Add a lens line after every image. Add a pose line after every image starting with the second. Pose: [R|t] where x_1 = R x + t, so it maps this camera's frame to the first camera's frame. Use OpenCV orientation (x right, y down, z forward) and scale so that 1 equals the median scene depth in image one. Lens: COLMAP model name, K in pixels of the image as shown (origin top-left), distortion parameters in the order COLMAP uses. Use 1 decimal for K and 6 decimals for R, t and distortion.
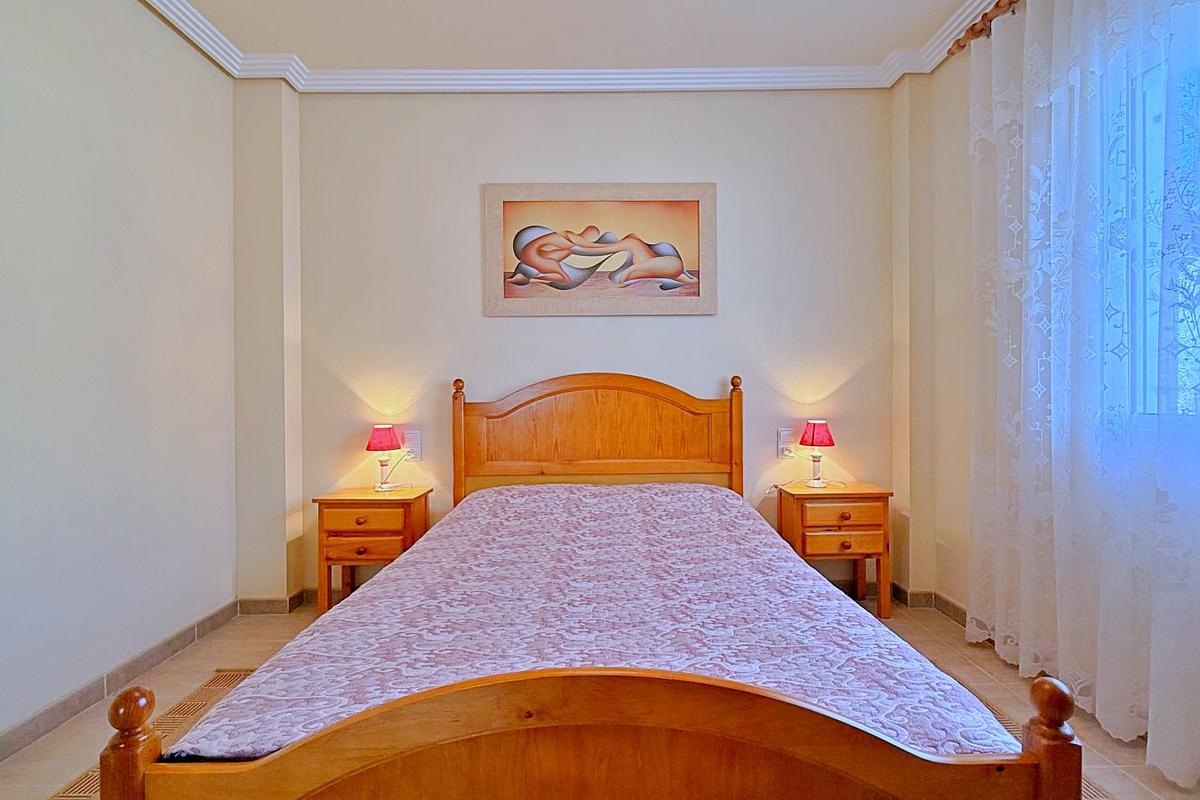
lens RADIAL K [[574.0, 0, 602.1], [0, 574.0, 403.1], [0, 0, 1]] dist [-0.000033, -0.000398]
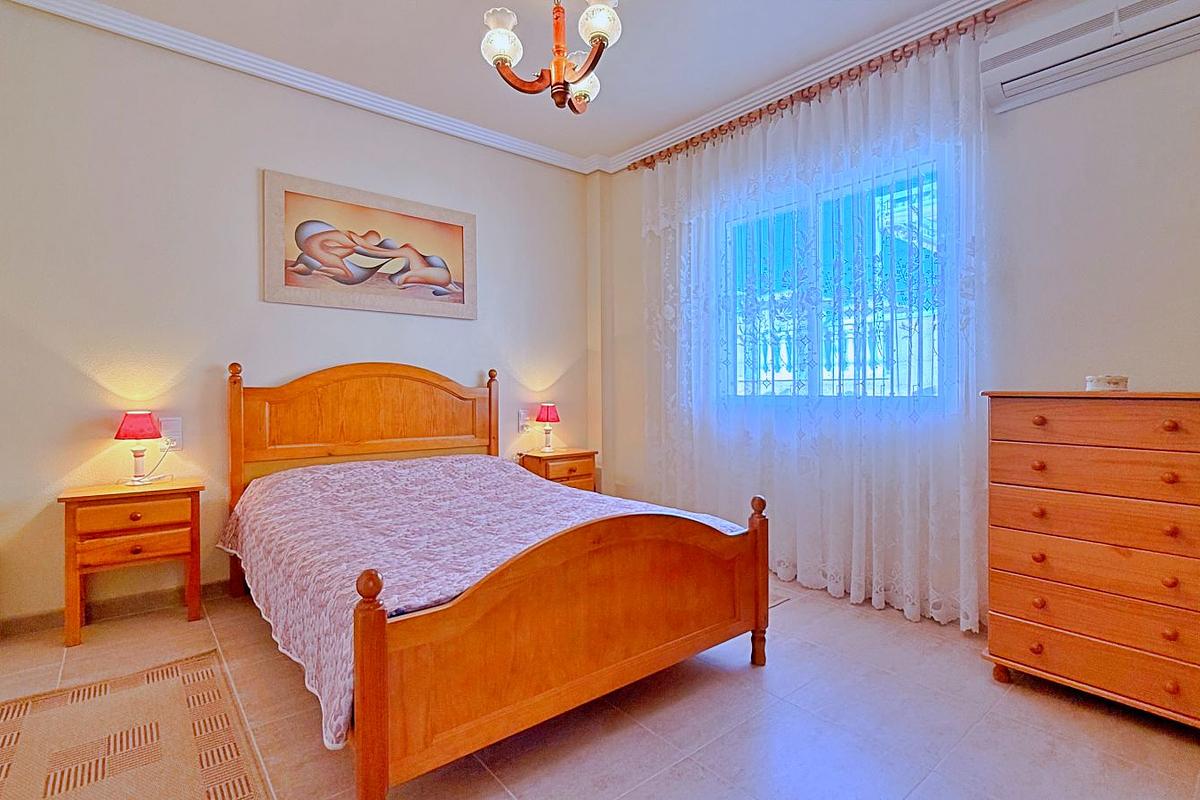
lens RADIAL K [[571.5, 0, 604.8], [0, 571.5, 388.4], [0, 0, 1]] dist [0.000312, 0.000269]
pose [[0.776288, 0.012302, 0.630259, -0.374143], [0.000308, 0.999802, -0.019894, 0.020542], [-0.630379, 0.015638, 0.776130, -0.145304]]
